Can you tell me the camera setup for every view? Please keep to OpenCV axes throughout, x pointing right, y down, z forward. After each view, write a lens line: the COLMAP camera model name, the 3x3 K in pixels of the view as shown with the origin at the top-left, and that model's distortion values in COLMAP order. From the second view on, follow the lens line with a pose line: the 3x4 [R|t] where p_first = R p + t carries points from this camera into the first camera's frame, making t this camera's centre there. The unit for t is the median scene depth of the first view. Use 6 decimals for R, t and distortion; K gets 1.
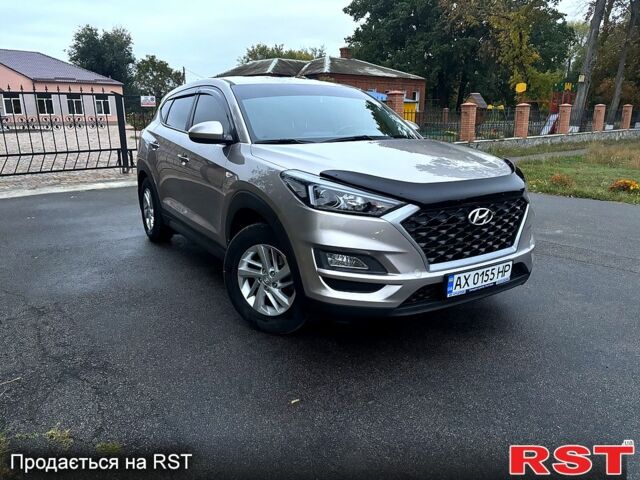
lens RADIAL K [[509.0, 0, 330.6], [0, 509.0, 241.9], [0, 0, 1]] dist [0.096302, -0.001145]
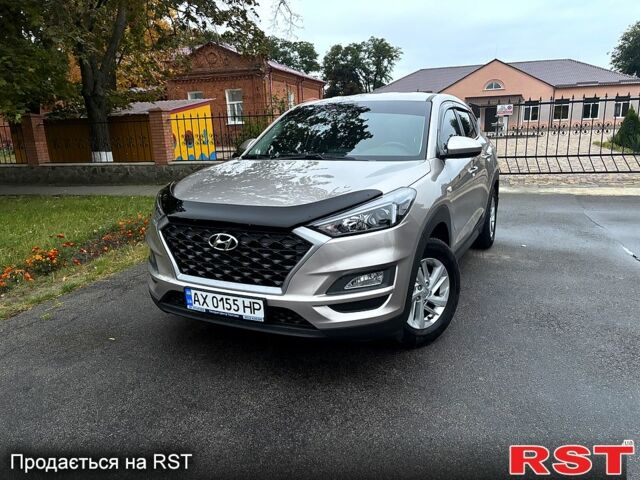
lens RADIAL K [[532.5, 0, 320.0], [0, 532.5, 240.0], [0, 0, 1]] dist [0.103608, -0.094233]
pose [[0.480715, 0.183496, -0.857463, 1.237650], [-0.194810, 0.975771, 0.099599, -0.187982], [0.854963, 0.119164, 0.504815, 0.622540]]
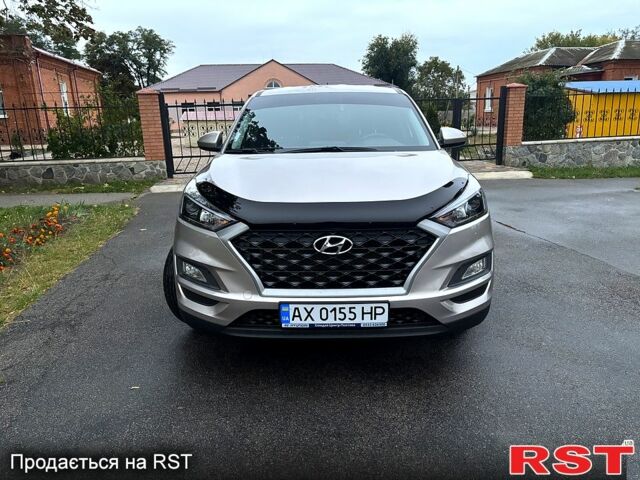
lens RADIAL K [[532.5, 0, 320.0], [0, 532.5, 240.0], [0, 0, 1]] dist [0.103608, -0.094233]
pose [[0.823700, 0.119087, -0.554379, 0.761044], [-0.124088, 0.991856, 0.028691, -0.079404], [0.553281, 0.045159, 0.831769, 0.220443]]
